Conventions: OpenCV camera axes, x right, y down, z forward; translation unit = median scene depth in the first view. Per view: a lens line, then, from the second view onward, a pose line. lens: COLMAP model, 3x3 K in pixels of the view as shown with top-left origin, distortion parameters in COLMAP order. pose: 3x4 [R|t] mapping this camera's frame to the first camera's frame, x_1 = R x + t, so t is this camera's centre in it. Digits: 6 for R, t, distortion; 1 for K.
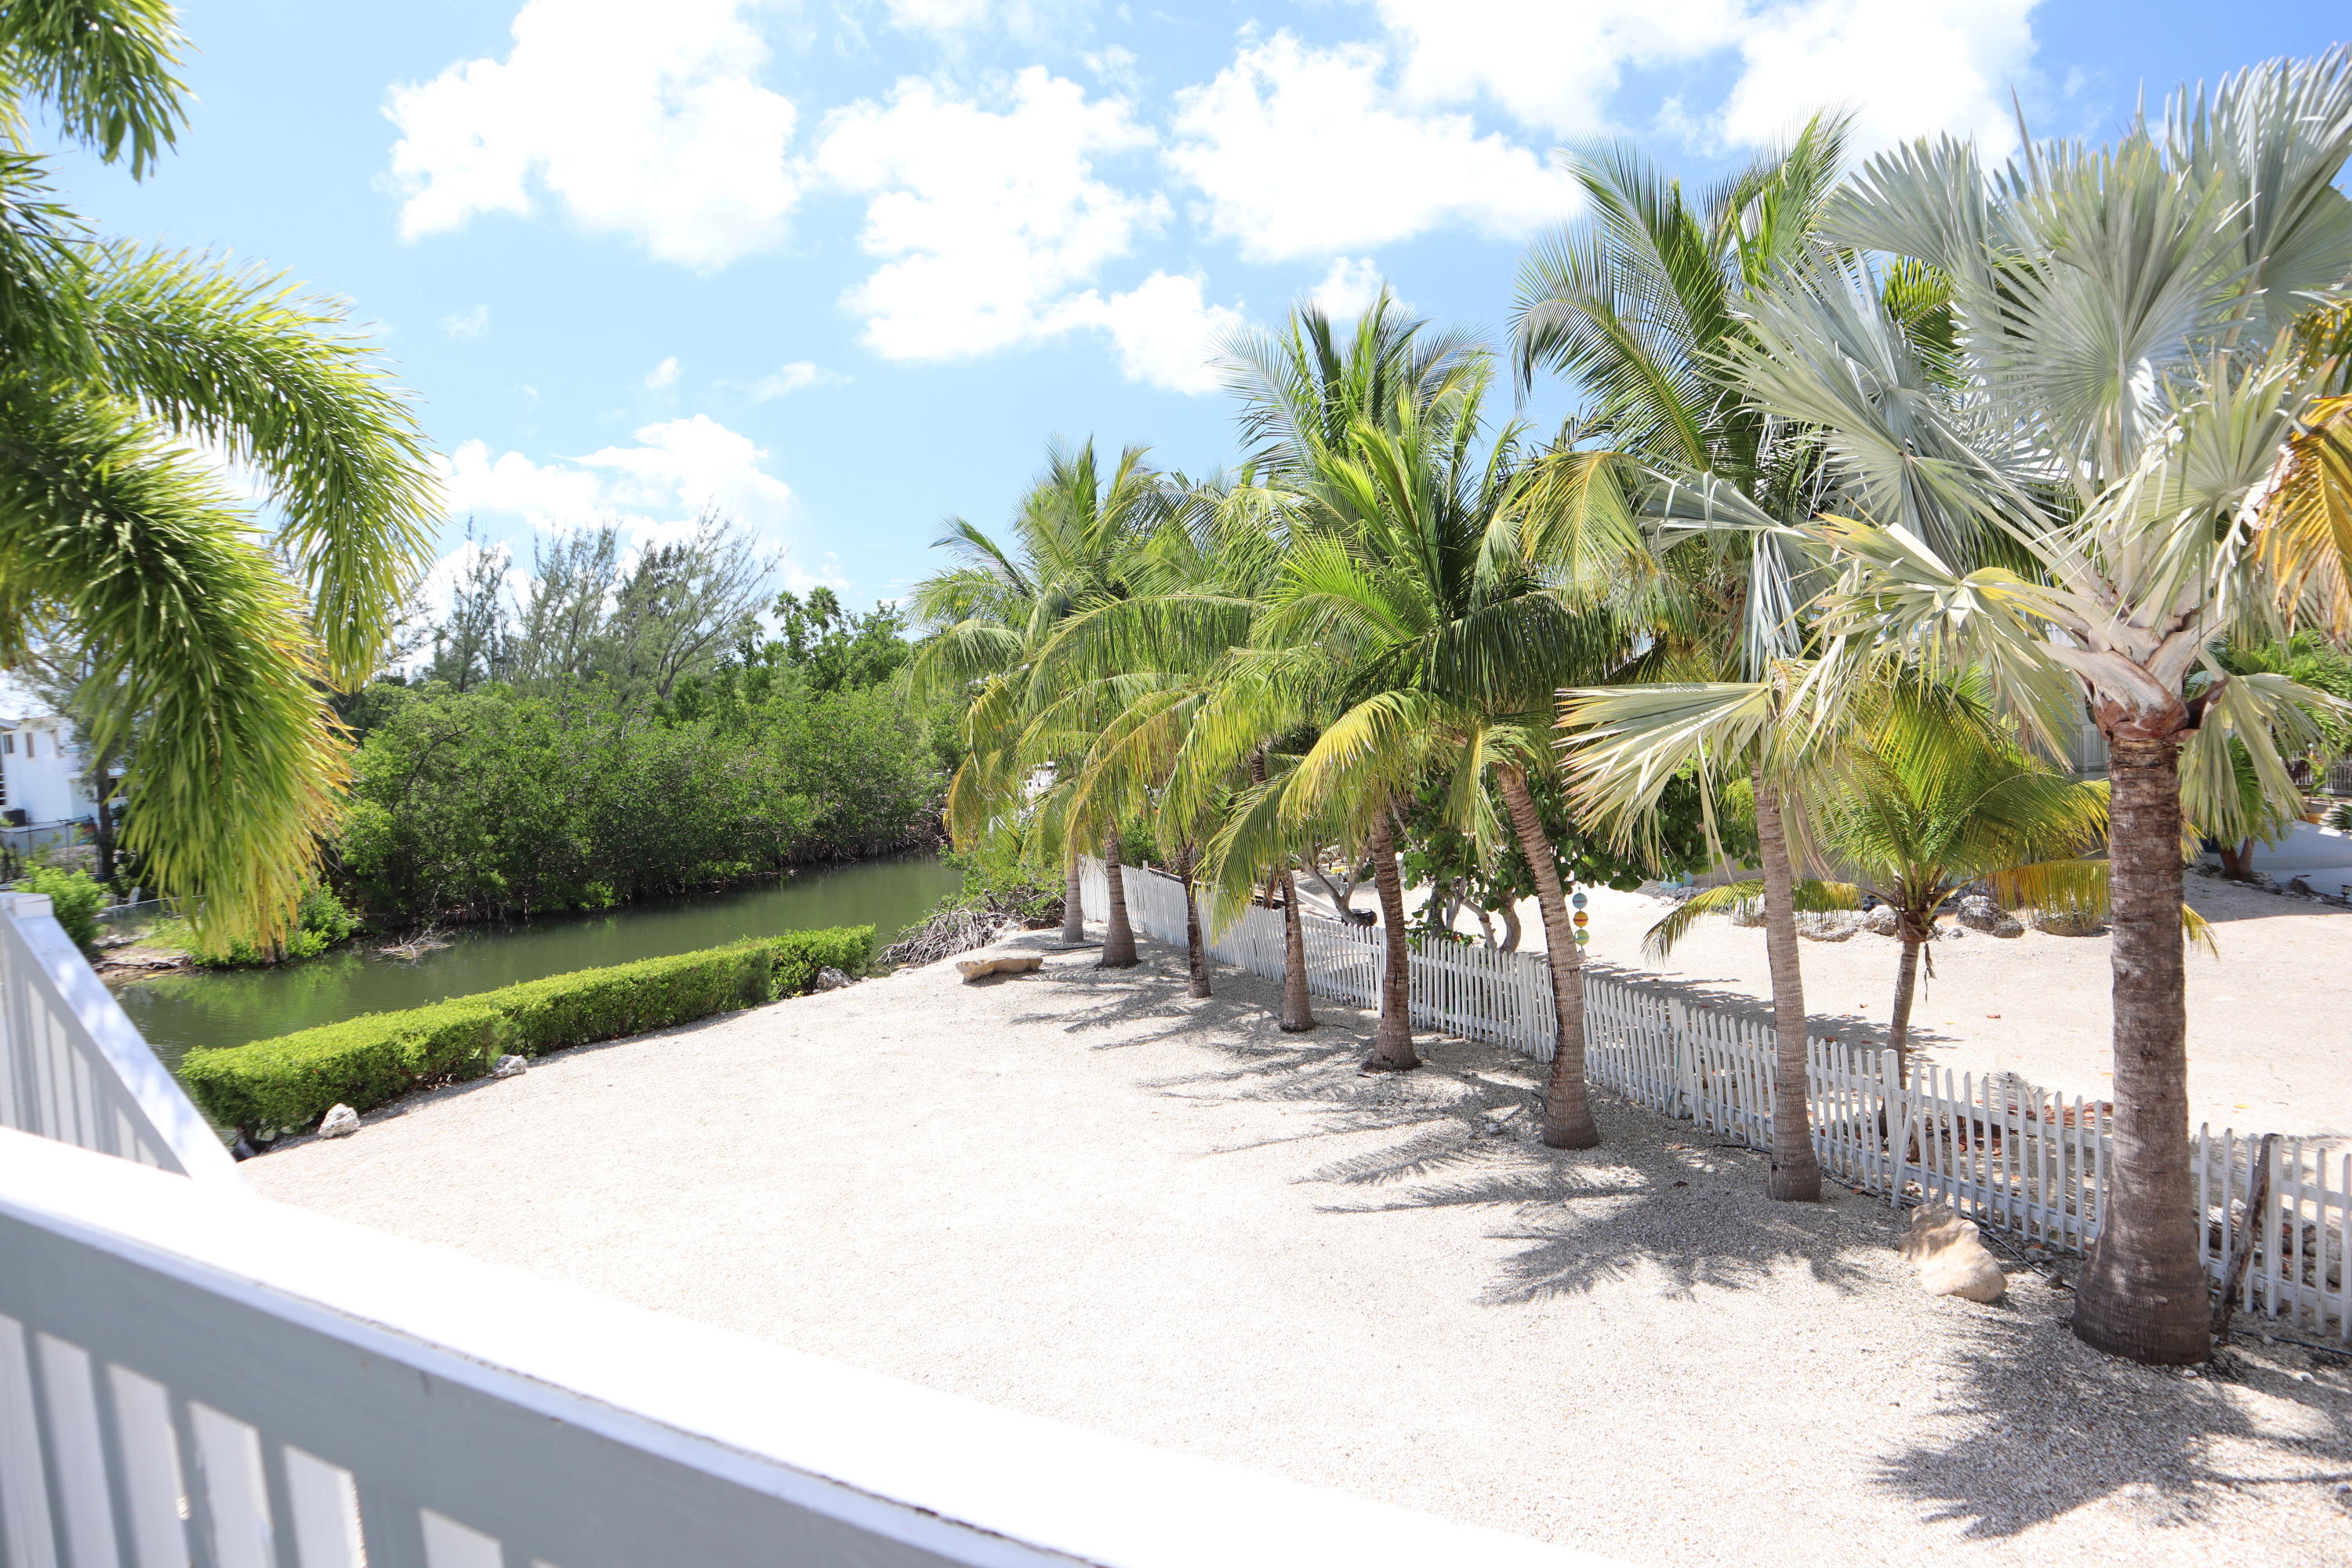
lens RADIAL K [[1633.7, 0, 1186.1], [0, 1633.7, 749.8], [0, 0, 1]] dist [-0.097749, -0.000365]
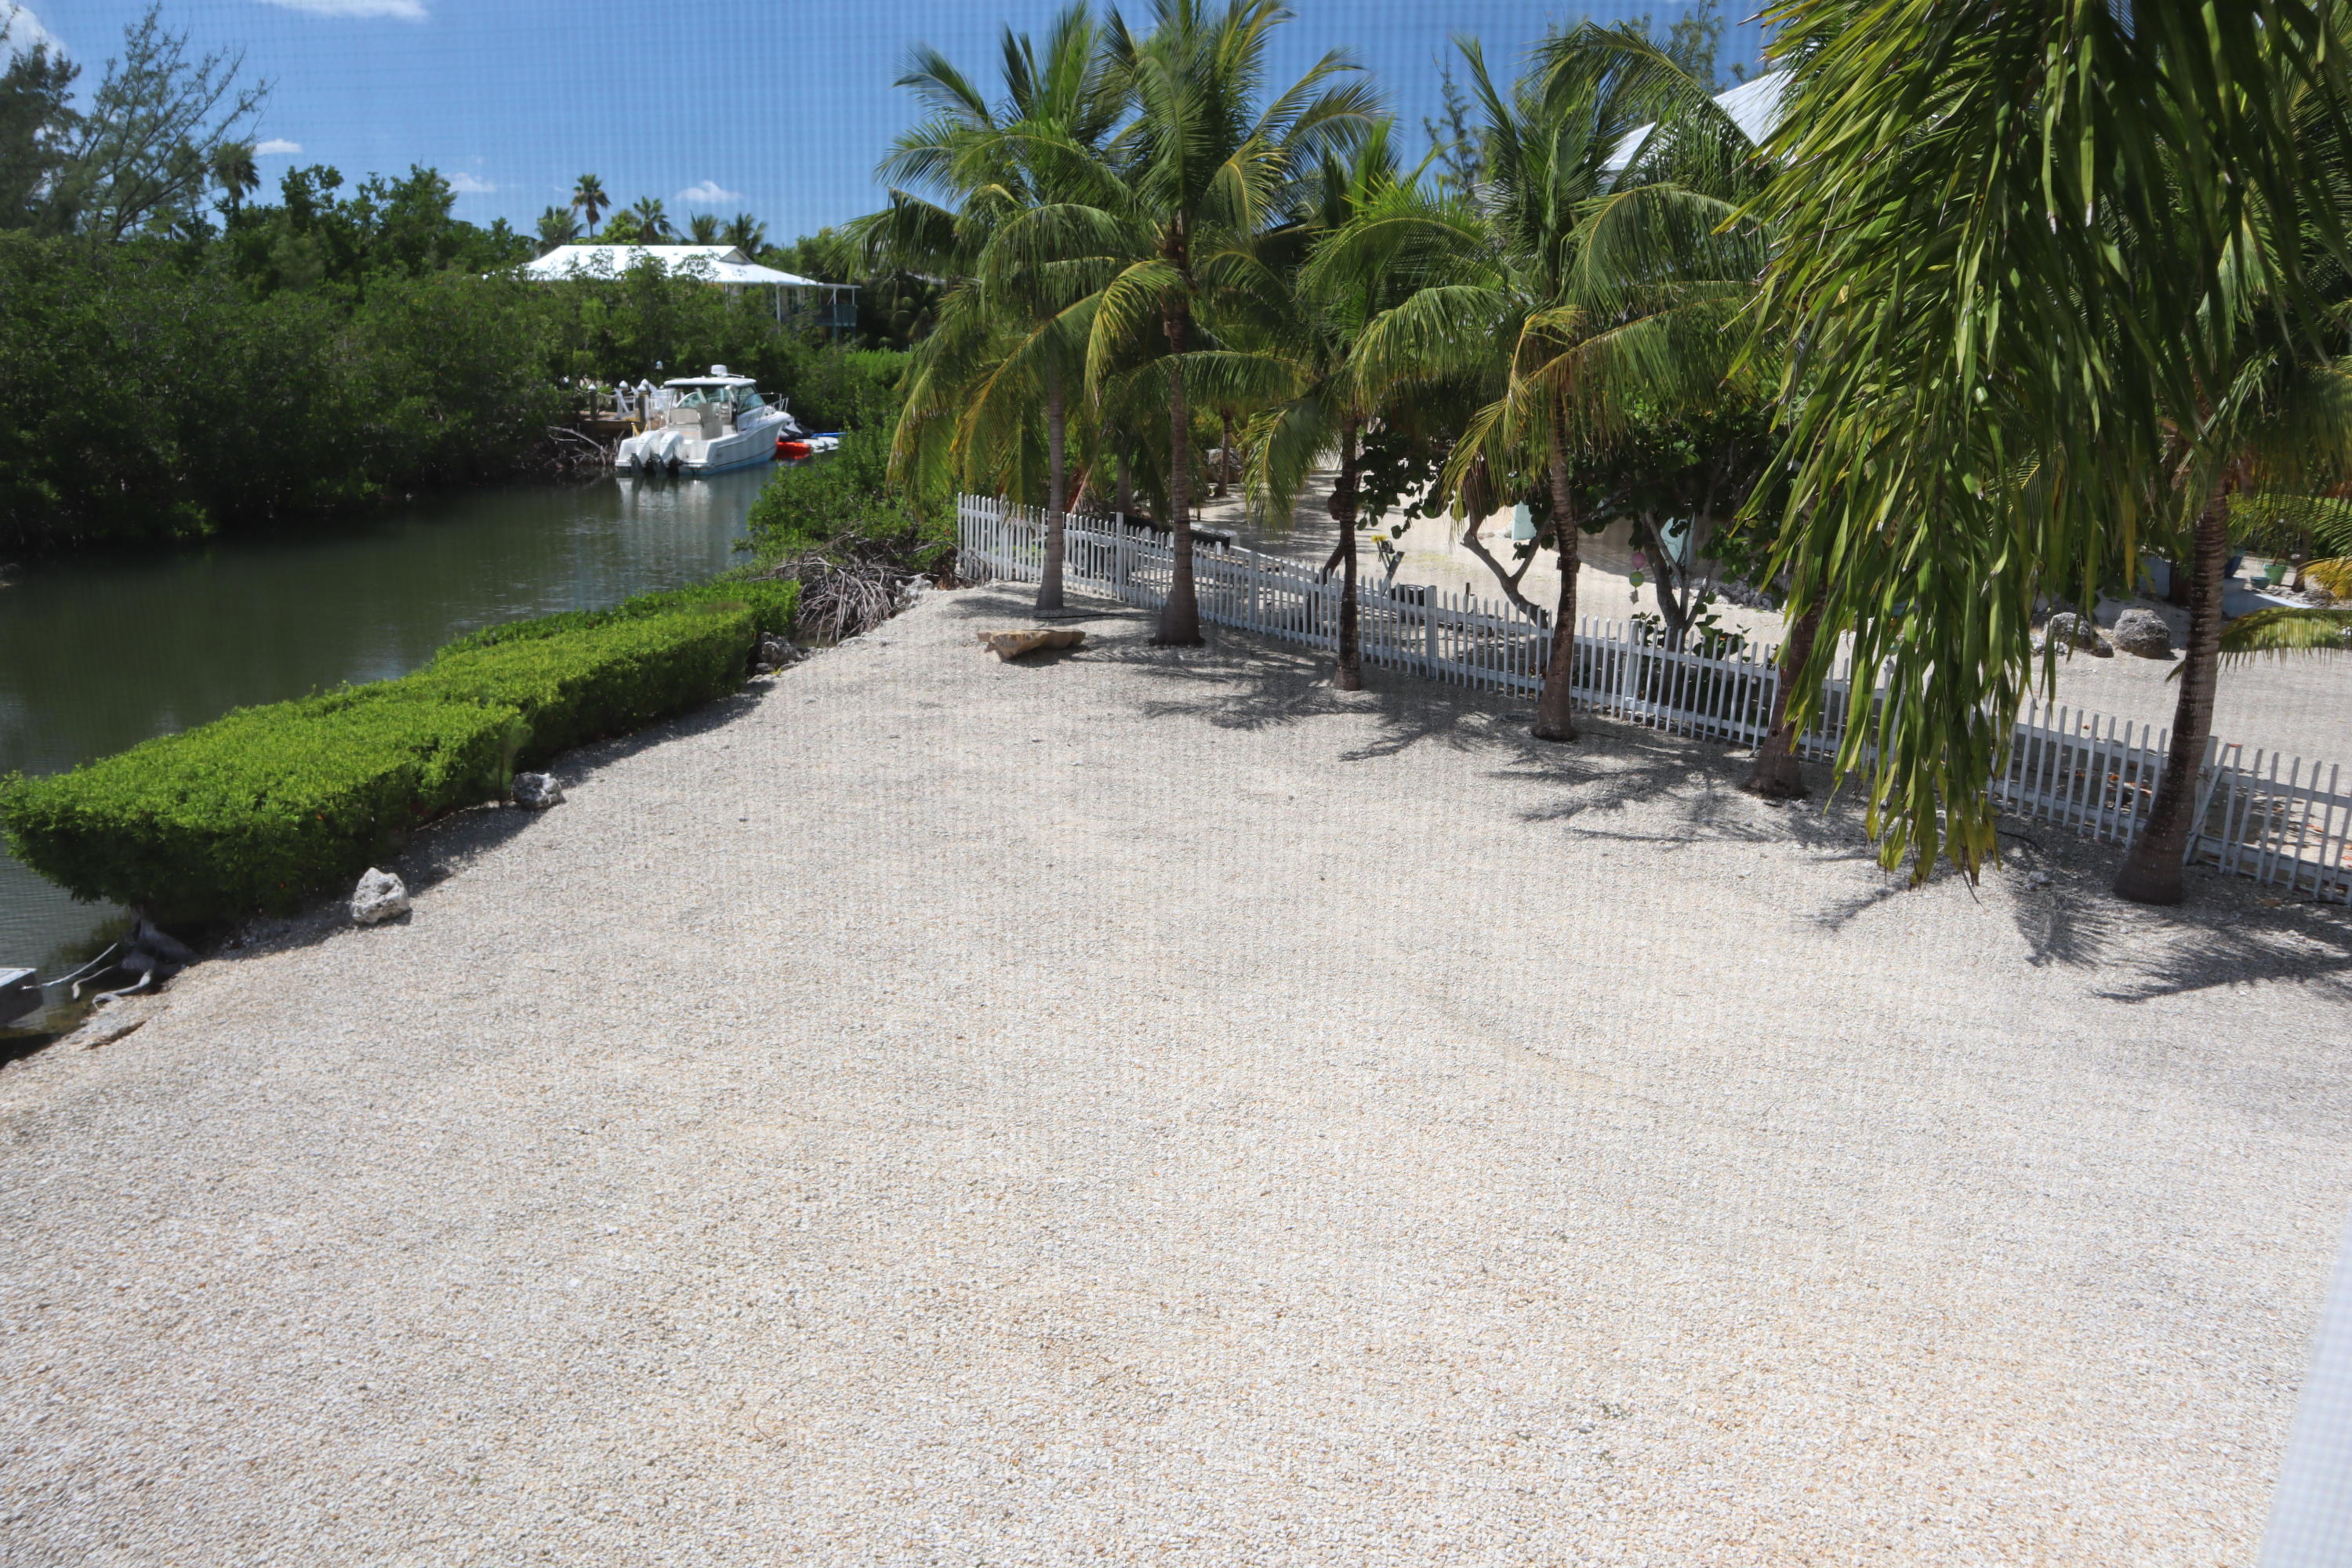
lens RADIAL K [[1631.9, 0, 1176.0], [0, 1631.9, 784.0], [0, 0, 1]] dist [-0.106274, 0.069247]
pose [[0.939079, -0.001412, 0.343699, -0.286557], [-0.078810, 0.972463, 0.219326, 0.017574], [-0.334545, -0.233051, 0.913109, 0.204520]]
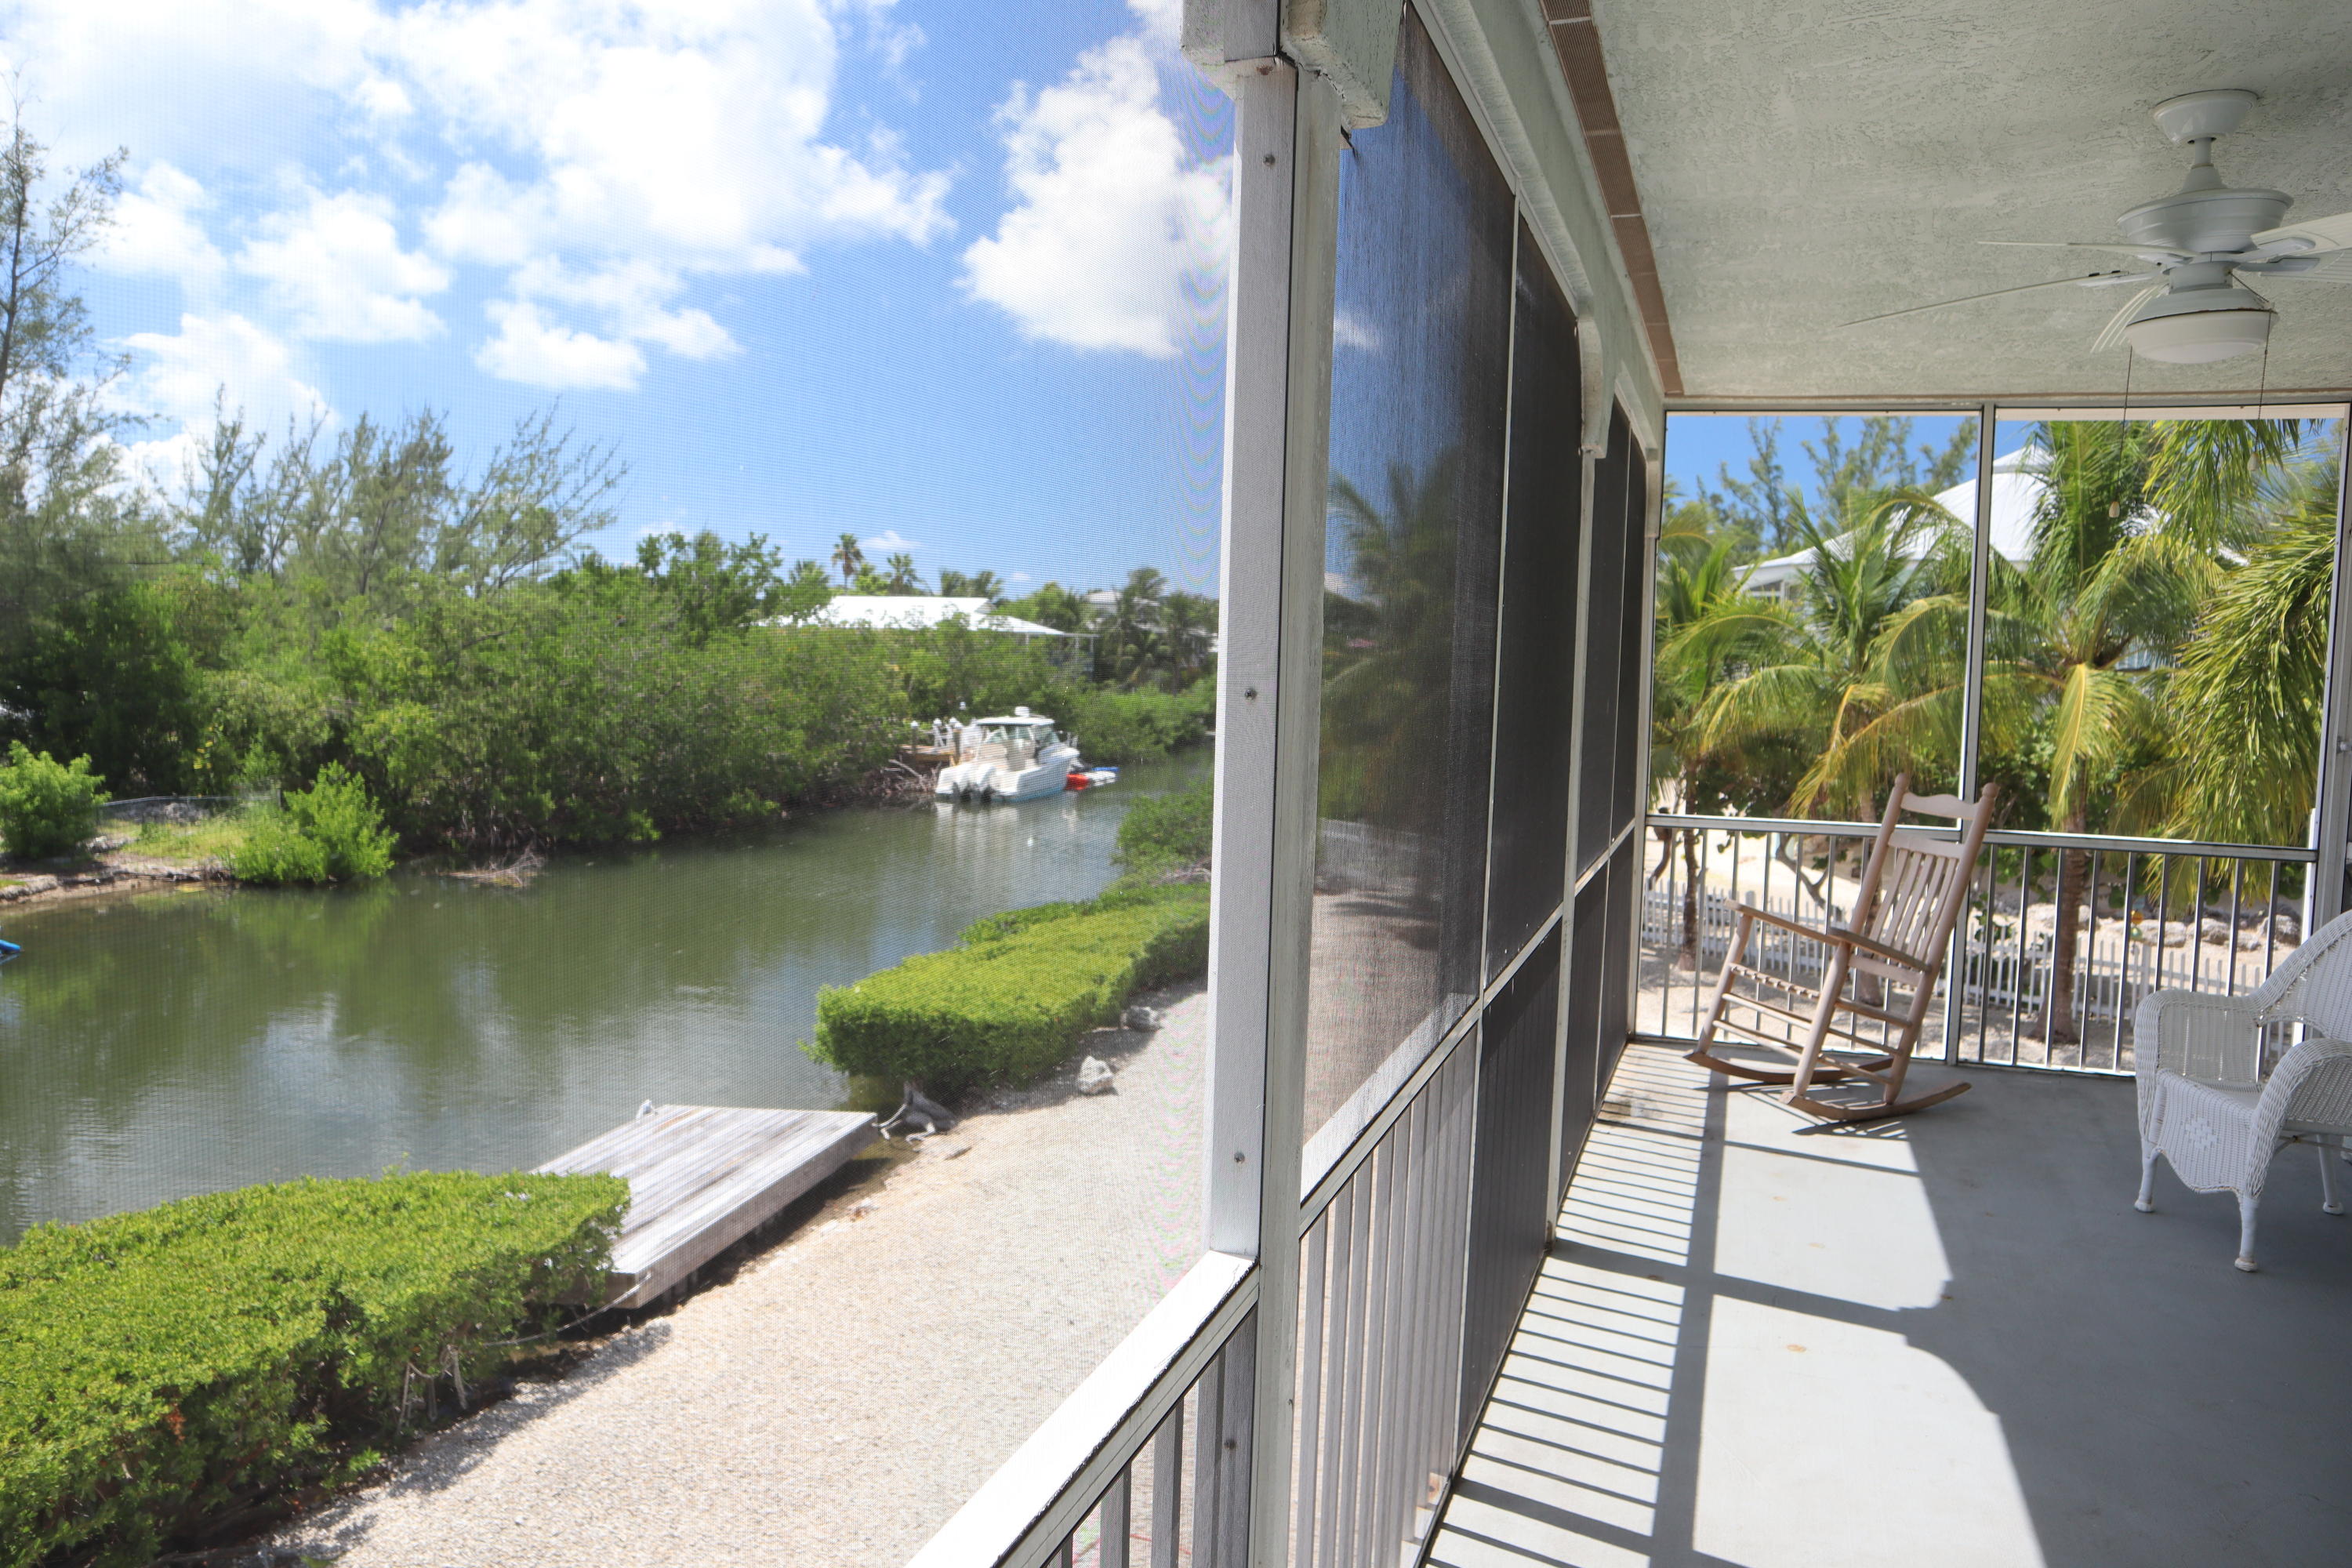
lens RADIAL K [[1631.9, 0, 1176.0], [0, 1631.9, 784.0], [0, 0, 1]] dist [-0.106274, 0.069247]
pose [[0.968004, 0.078178, 0.238445, -0.455902], [-0.086615, 0.995926, 0.025097, 0.025910], [-0.235512, -0.044947, 0.970832, 0.057328]]
